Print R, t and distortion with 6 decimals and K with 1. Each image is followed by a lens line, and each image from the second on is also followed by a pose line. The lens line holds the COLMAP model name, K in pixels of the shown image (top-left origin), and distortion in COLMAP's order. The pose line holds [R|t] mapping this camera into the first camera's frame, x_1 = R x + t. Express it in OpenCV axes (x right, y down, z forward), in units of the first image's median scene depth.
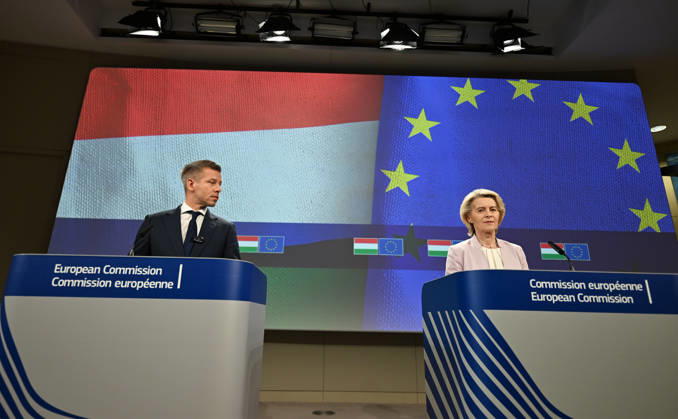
lens RADIAL K [[404.7, 0, 330.7], [0, 404.7, 187.6], [0, 0, 1]] dist [0.002813, -0.002487]
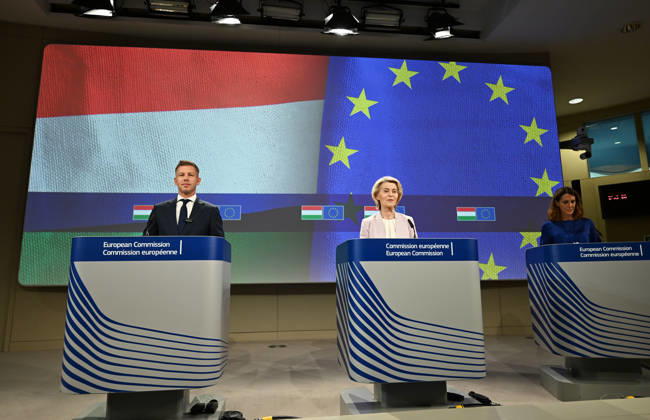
lens RADIAL K [[424.9, 0, 328.6], [0, 424.9, 202.1], [0, 0, 1]] dist [-0.004063, 0.004565]
pose [[0.995524, -0.015950, 0.093158, 0.020464], [0.002664, 0.990001, 0.141032, -0.055724], [-0.094476, -0.140153, 0.985612, -0.200711]]
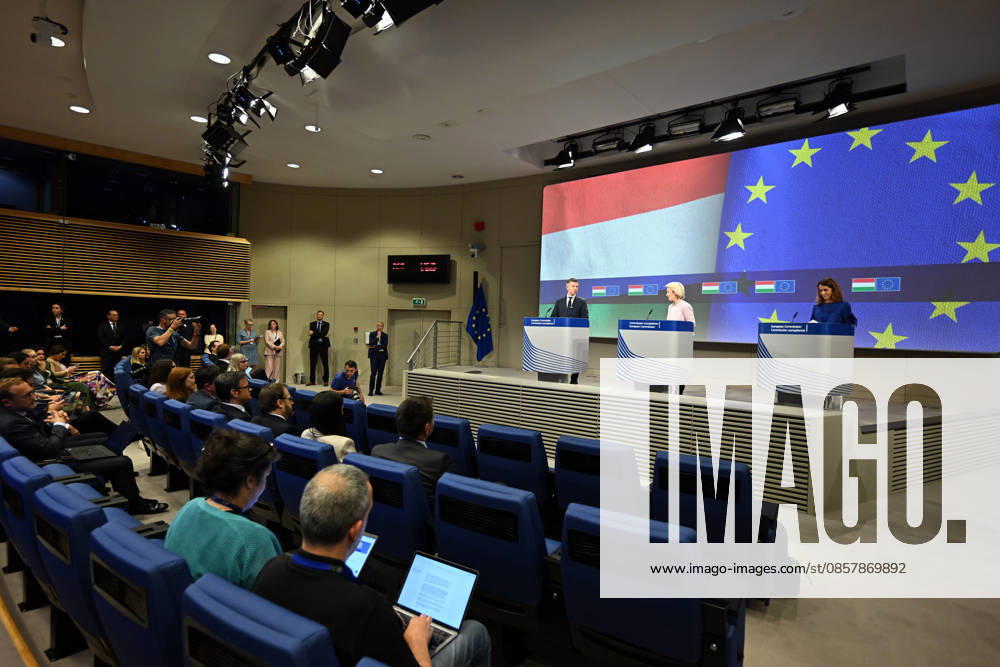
lens RADIAL K [[550.2, 0, 493.2], [0, 550.2, 330.1], [0, 0, 1]] dist [0.017817, -0.001713]
pose [[0.745923, 0.006420, -0.666002, 0.817680], [0.190198, 0.956260, 0.222241, -0.301090], [0.638298, -0.292447, 0.712075, -0.972869]]
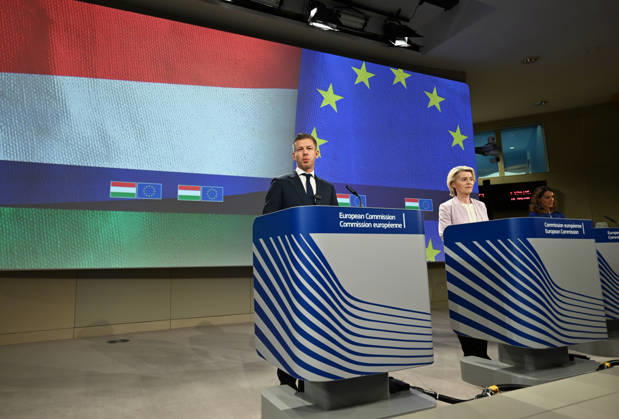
lens RADIAL K [[396.4, 0, 274.1], [0, 396.4, 201.7], [0, 0, 1]] dist [-0.006348, 0.008393]
pose [[0.930996, 0.019444, 0.364512, -0.371151], [-0.078375, 0.985939, 0.147584, -0.012822], [-0.356517, -0.165969, 0.919429, -0.068036]]
